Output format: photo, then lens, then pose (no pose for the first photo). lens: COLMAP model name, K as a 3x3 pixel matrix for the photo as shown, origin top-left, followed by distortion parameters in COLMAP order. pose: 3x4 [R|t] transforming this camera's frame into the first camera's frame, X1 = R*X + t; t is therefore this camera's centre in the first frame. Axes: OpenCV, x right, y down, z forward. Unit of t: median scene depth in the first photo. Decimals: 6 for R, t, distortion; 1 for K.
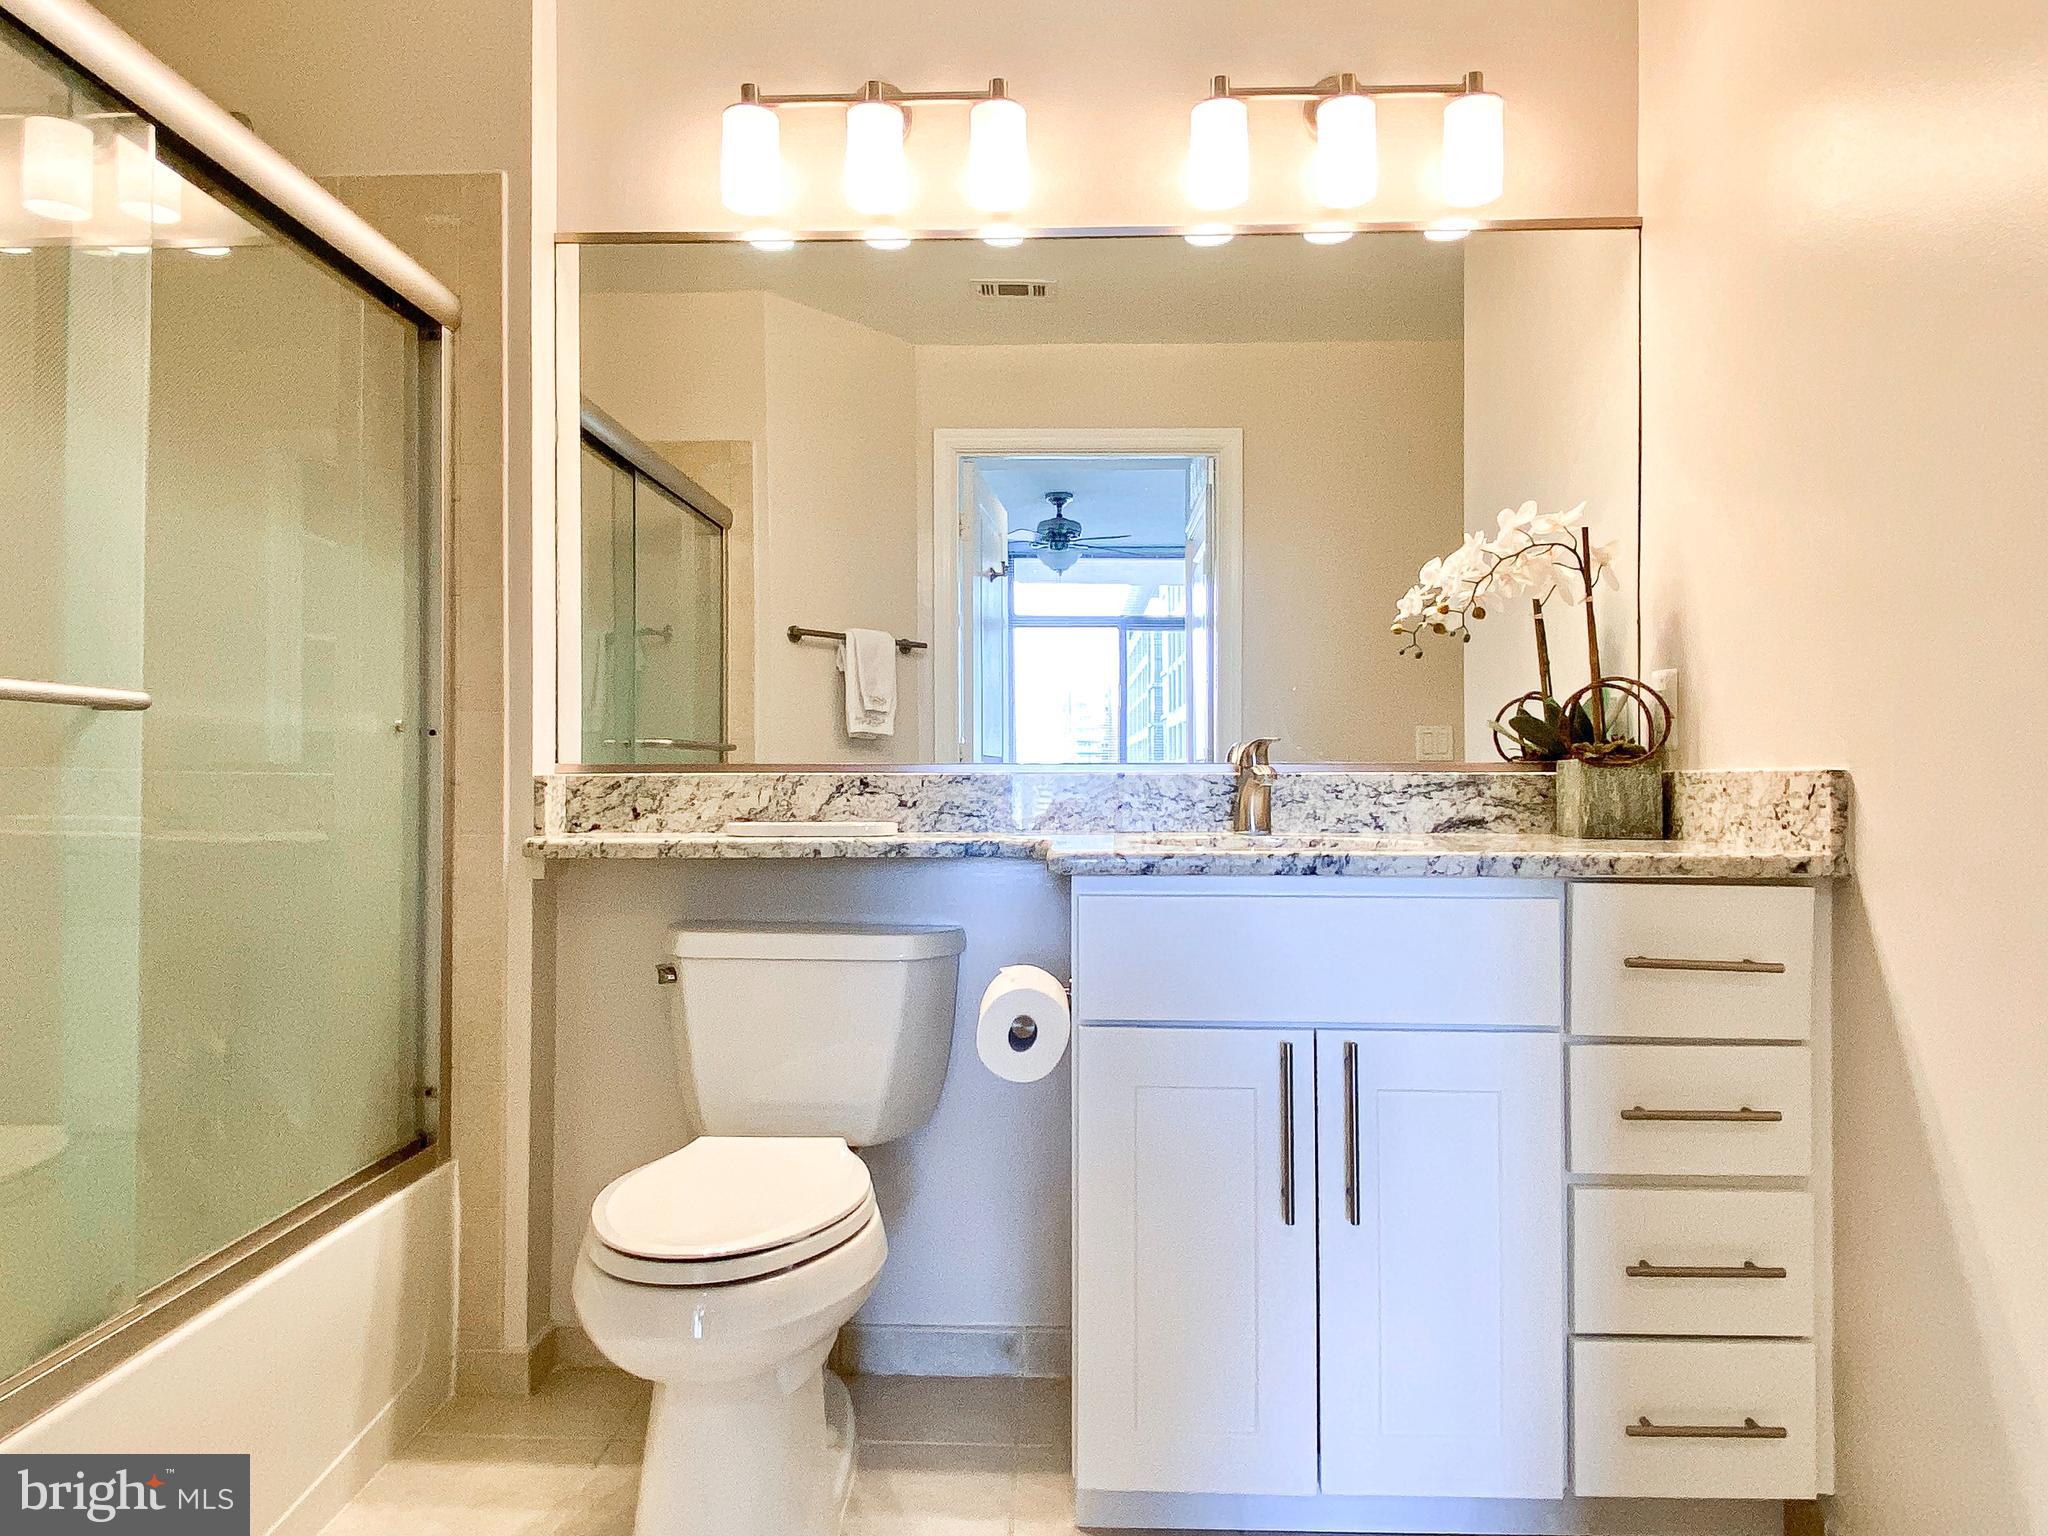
lens RADIAL K [[1281.8, 0, 1024.0], [0, 1281.8, 768.0], [0, 0, 1]] dist [0.024405, 0.000309]
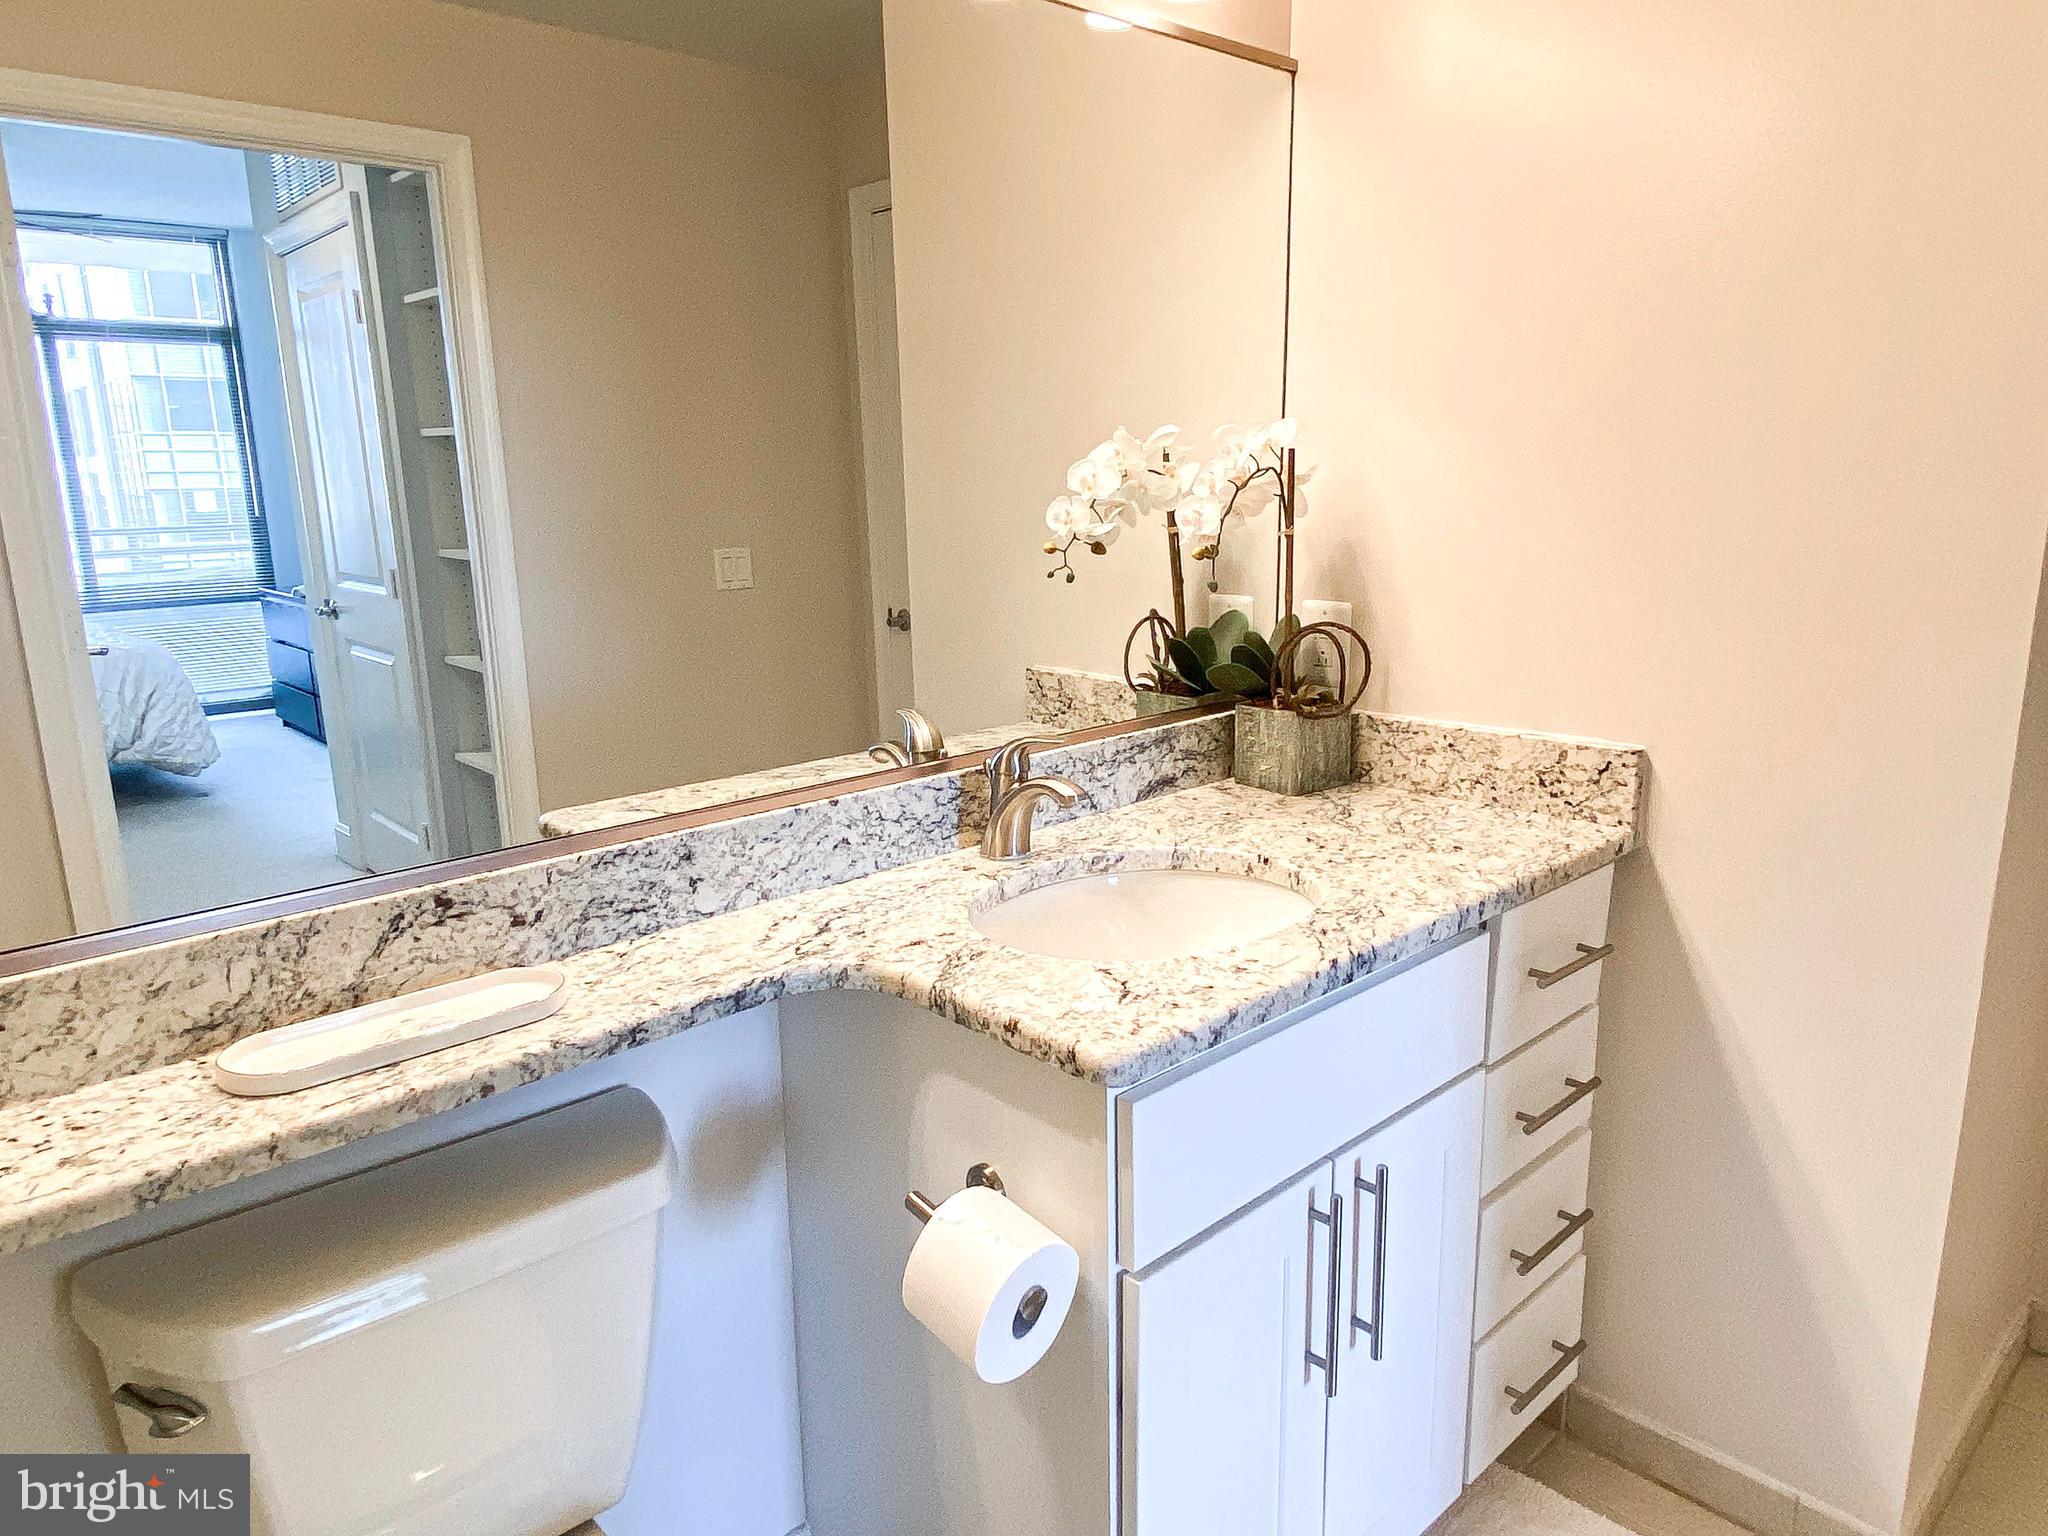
lens RADIAL K [[1293.3, 0, 1029.7], [0, 1293.3, 762.2], [0, 0, 1]] dist [0.131527, -0.226491]
pose [[0.713202, -0.162201, 0.681933, -0.326666], [0.013890, 0.975938, 0.217605, -0.168396], [-0.700821, -0.145724, 0.698294, 0.456052]]
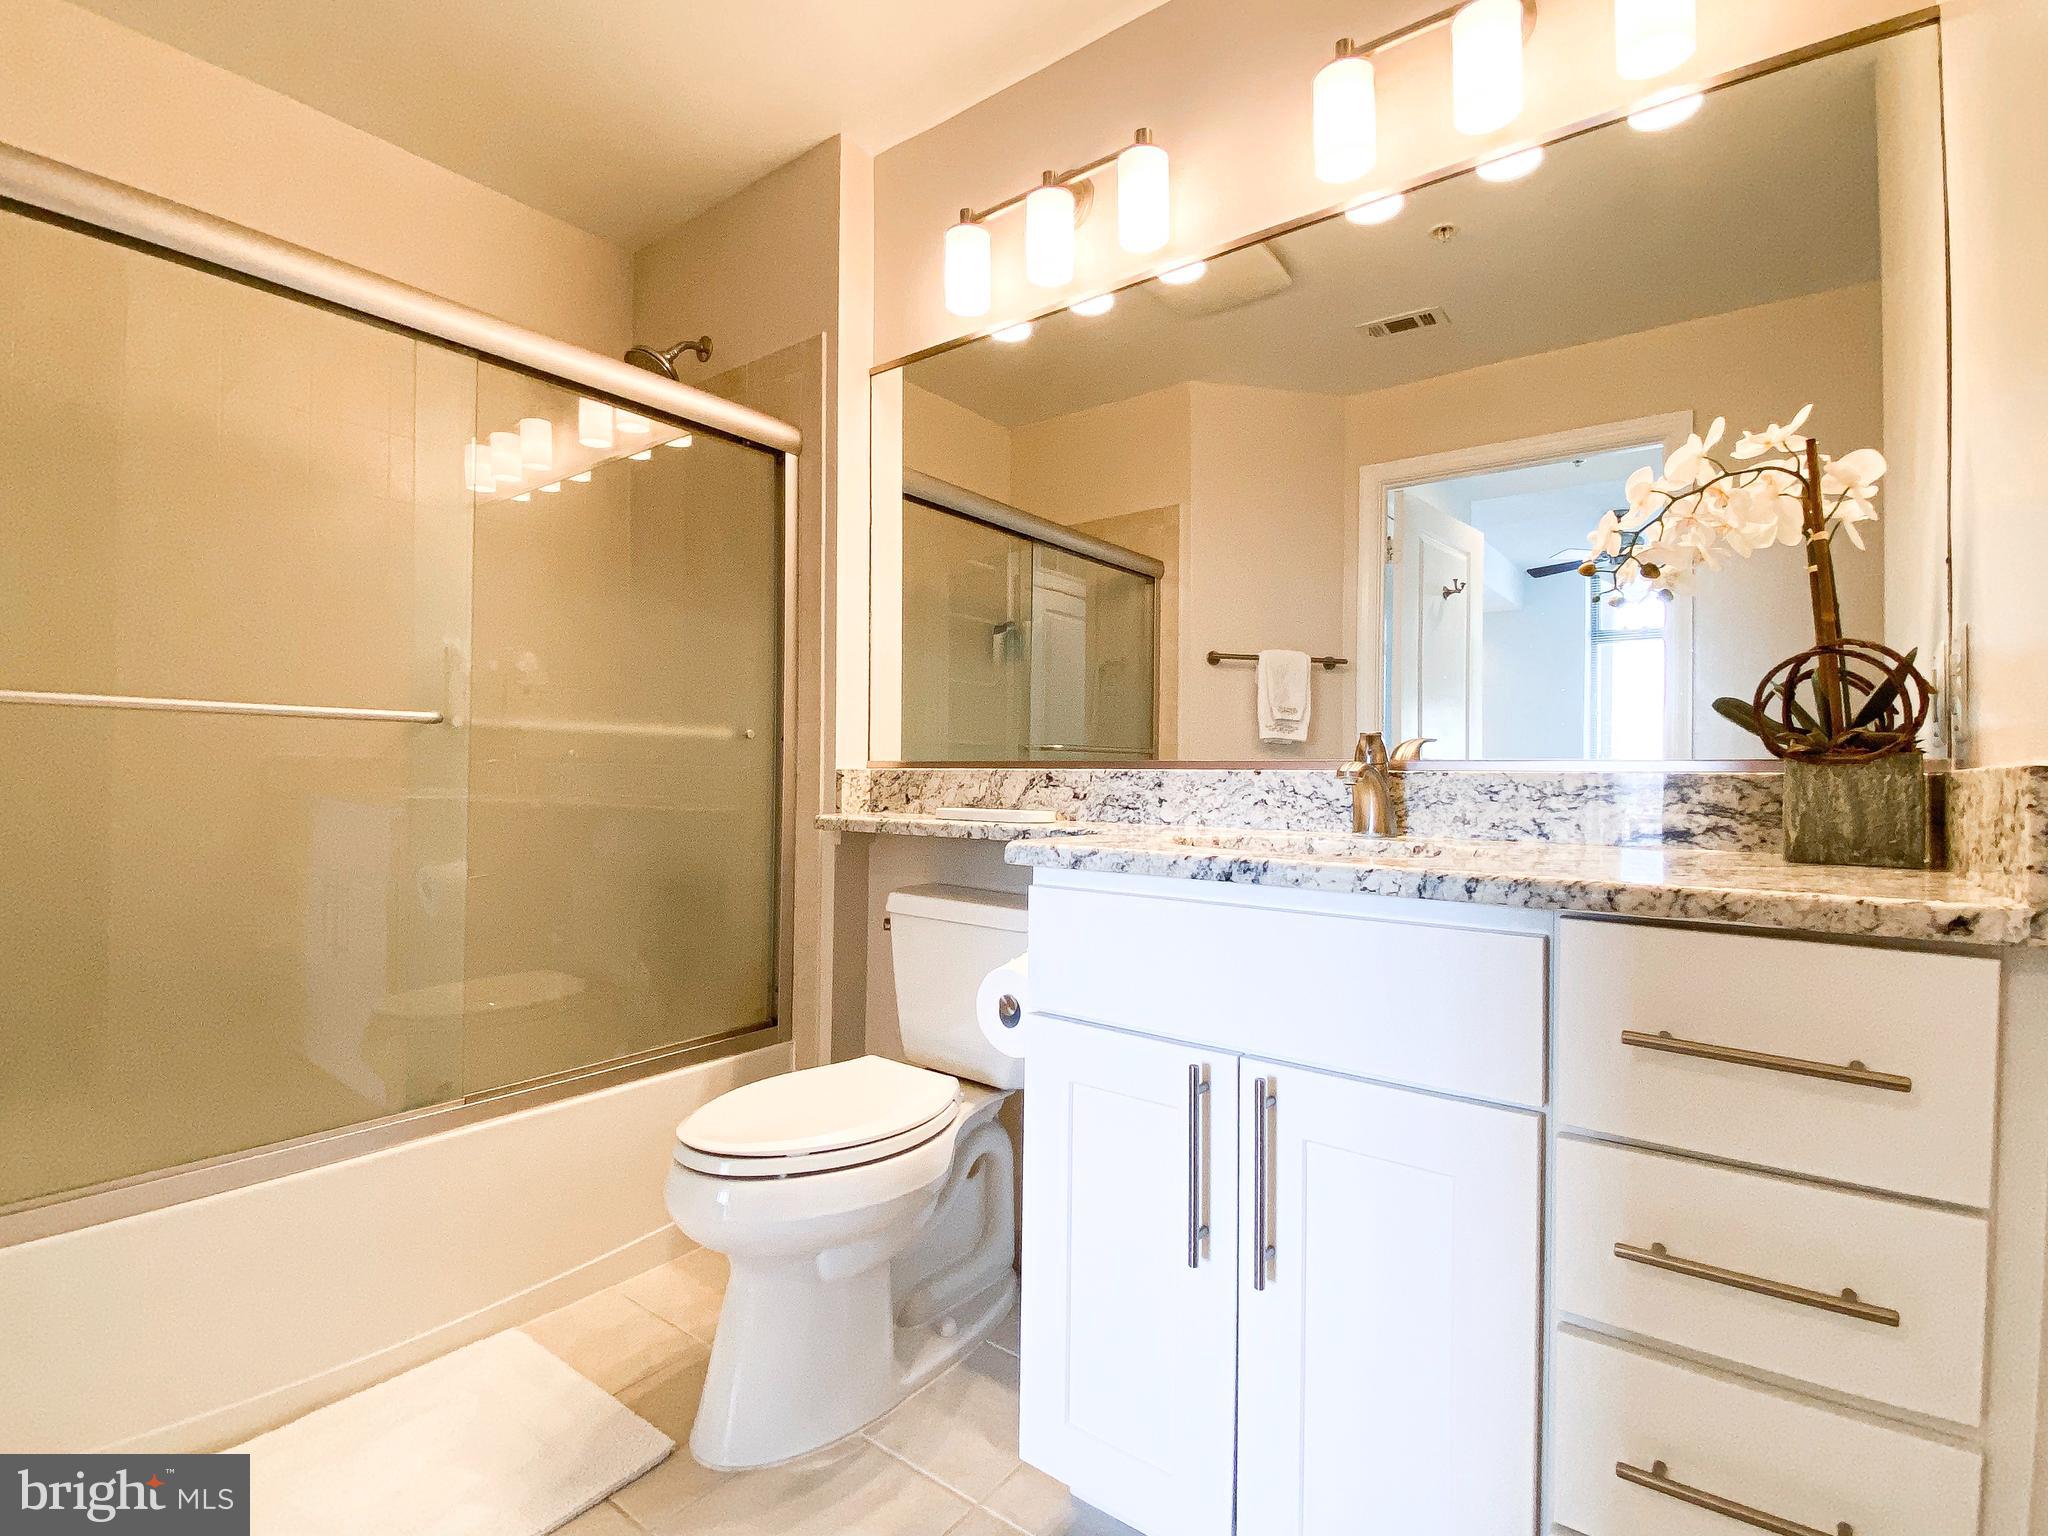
lens RADIAL K [[969.3, 0, 1029.4], [0, 969.3, 776.3], [0, 0, 1]] dist [0.000051, -0.001034]
pose [[0.815171, 0.009834, -0.579137, 0.378903], [-0.007560, 0.999951, 0.006339, 0.005429], [0.579171, -0.000789, 0.815206, 0.282343]]
